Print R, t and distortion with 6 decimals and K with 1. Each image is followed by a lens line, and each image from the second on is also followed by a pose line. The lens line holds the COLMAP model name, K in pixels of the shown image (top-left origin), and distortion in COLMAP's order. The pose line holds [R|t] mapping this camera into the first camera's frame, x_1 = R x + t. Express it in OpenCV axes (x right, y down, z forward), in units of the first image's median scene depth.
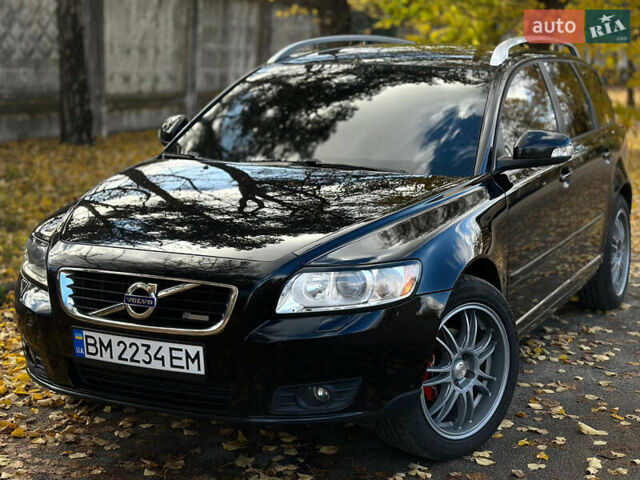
lens RADIAL K [[1115.7, 0, 335.9], [0, 1115.7, 228.7], [0, 0, 1]] dist [0.146757, -0.155718]
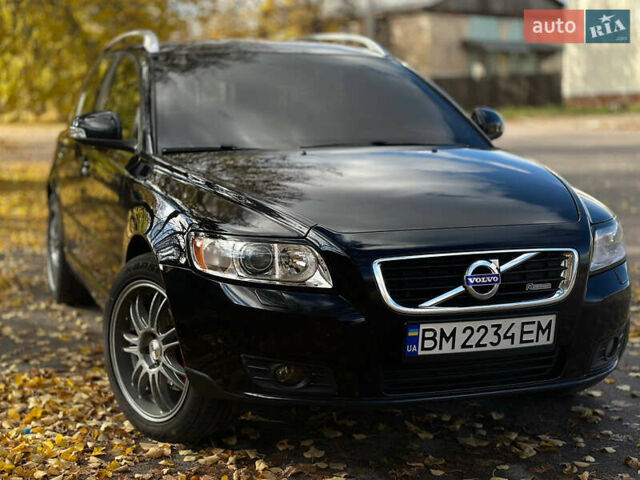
lens RADIAL K [[965.1, 0, 317.5], [0, 965.1, 262.7], [0, 0, 1]] dist [0.145875, -0.073270]
pose [[0.708301, -0.112223, 0.696933, -0.753986], [0.116171, 0.992352, 0.041728, 0.001055], [-0.696286, 0.051408, 0.715921, 0.475259]]
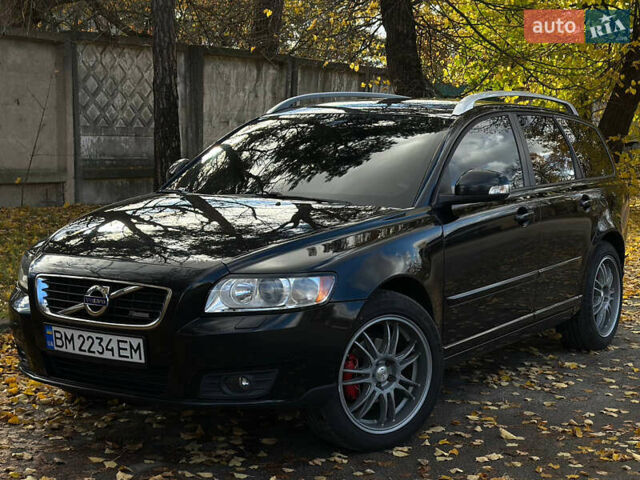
lens RADIAL K [[1126.7, 0, 348.3], [0, 1126.7, 286.8], [0, 0, 1]] dist [0.134756, -0.055622]
pose [[0.994287, 0.020144, -0.104825, 0.196931], [-0.022187, 0.999585, -0.018362, 0.059705], [0.104411, 0.020583, 0.994321, -0.150674]]
